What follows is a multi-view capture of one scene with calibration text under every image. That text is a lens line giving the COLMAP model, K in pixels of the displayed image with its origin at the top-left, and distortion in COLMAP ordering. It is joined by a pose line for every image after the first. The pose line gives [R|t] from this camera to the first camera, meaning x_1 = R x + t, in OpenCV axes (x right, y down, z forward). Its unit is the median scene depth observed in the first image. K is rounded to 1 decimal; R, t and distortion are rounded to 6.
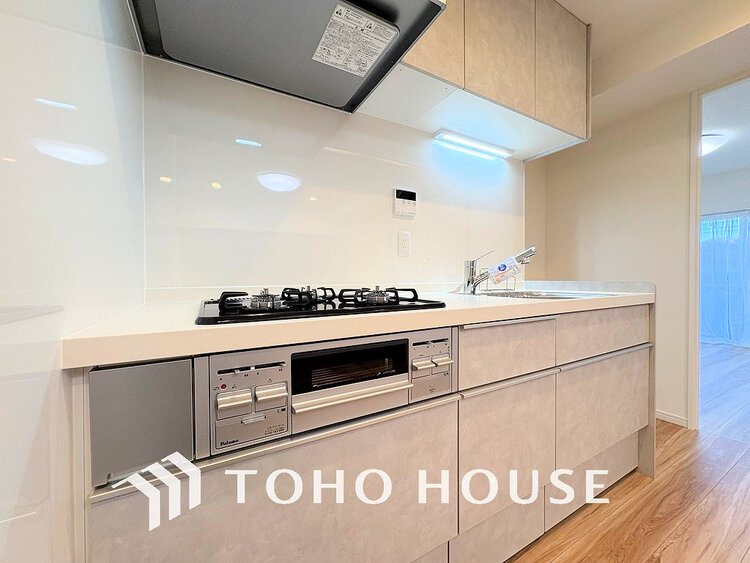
lens RADIAL K [[305.5, 0, 384.8], [0, 305.5, 280.5], [0, 0, 1]] dist [-0.011068, -0.000199]
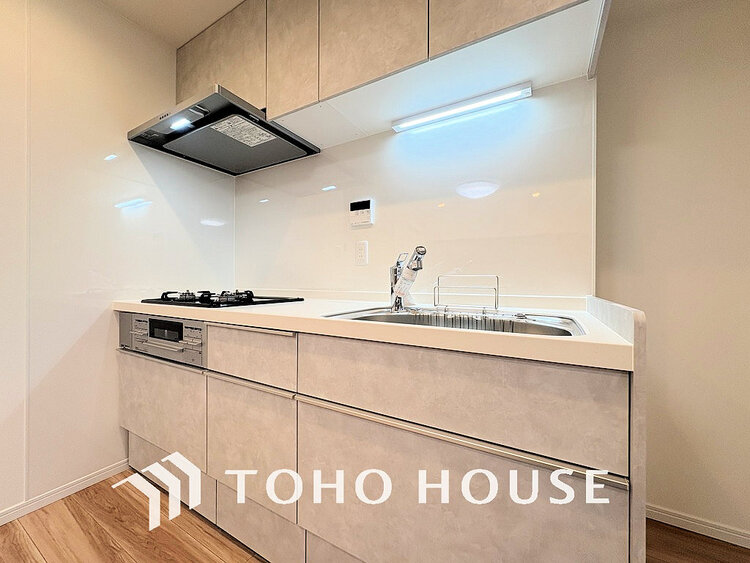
lens RADIAL K [[298.6, 0, 373.8], [0, 298.6, 280.9], [0, 0, 1]] dist [0.001389, -0.000344]
pose [[0.495156, 0.008867, -0.868759, 1.335291], [-0.011551, 0.999927, 0.003622, -0.037141], [0.868727, 0.008242, 0.495222, 0.732036]]
